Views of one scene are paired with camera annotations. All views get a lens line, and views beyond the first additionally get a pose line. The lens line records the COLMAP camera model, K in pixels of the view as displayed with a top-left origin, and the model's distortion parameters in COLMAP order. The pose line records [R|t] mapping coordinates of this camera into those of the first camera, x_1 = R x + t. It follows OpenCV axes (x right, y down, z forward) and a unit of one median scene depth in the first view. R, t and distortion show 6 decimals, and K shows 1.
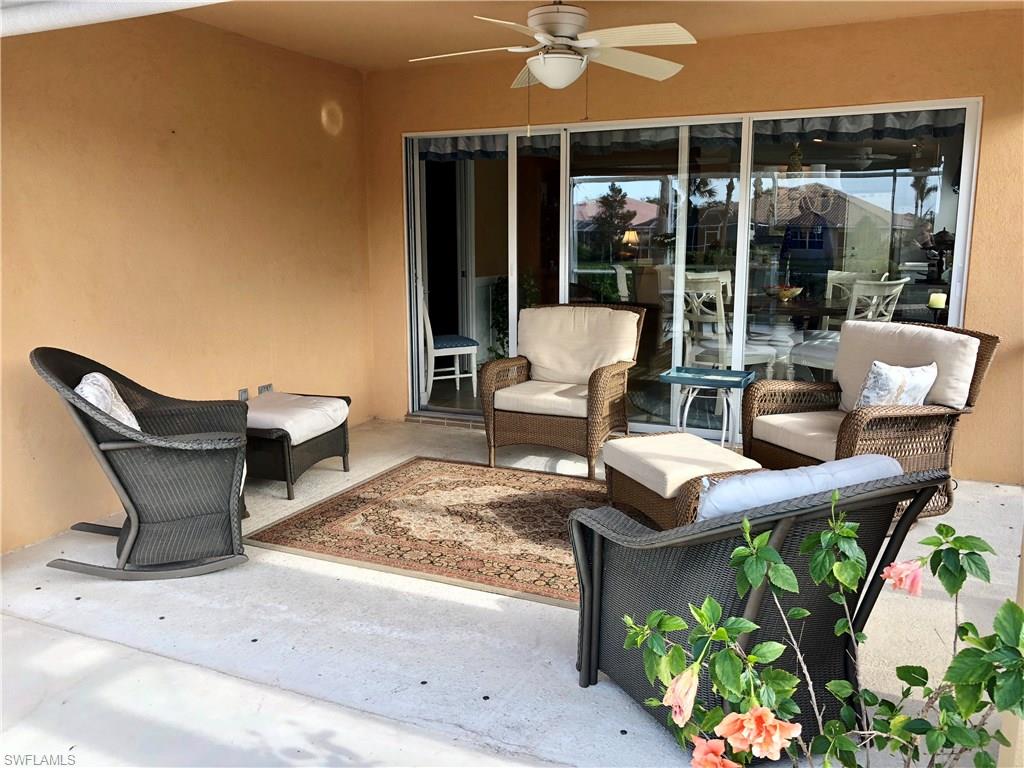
lens RADIAL K [[846.2, 0, 510.2], [0, 846.2, 384.6], [0, 0, 1]] dist [0.055185, -0.078693]
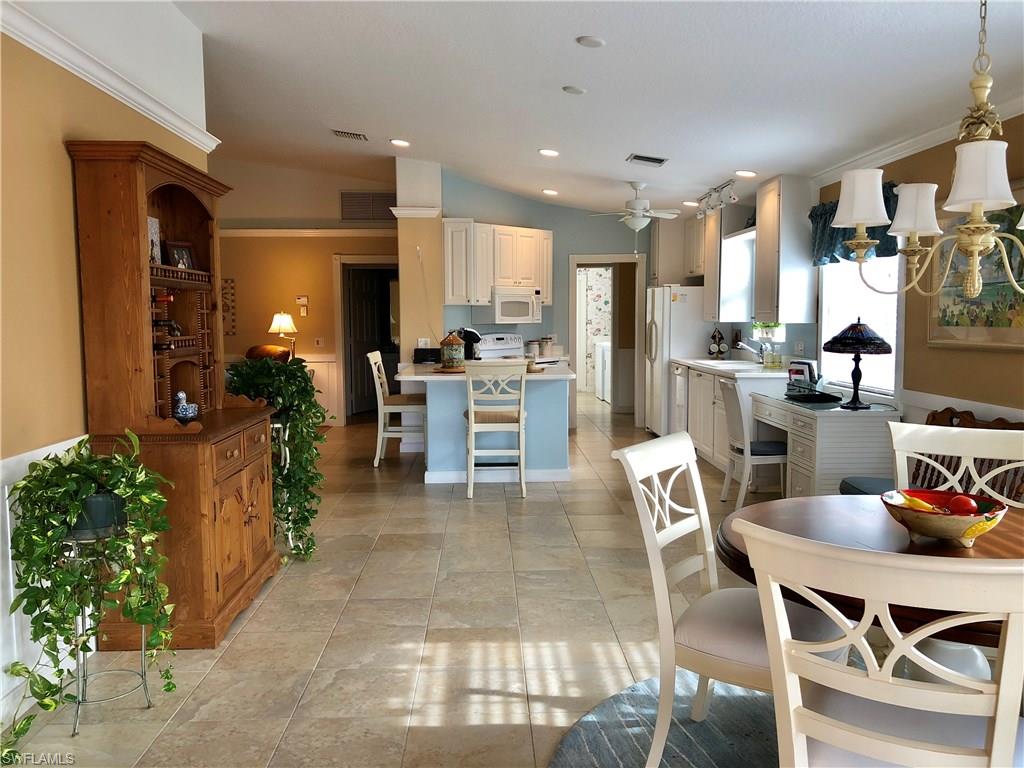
lens RADIAL K [[846.2, 0, 512.3], [0, 846.2, 382.6], [0, 0, 1]] dist [0.055185, -0.078693]
pose [[0.893846, -0.039202, 0.446658, 0.005171], [0.079707, 0.994196, -0.072251, -0.086832], [-0.441233, 0.100183, 0.891783, 0.440190]]
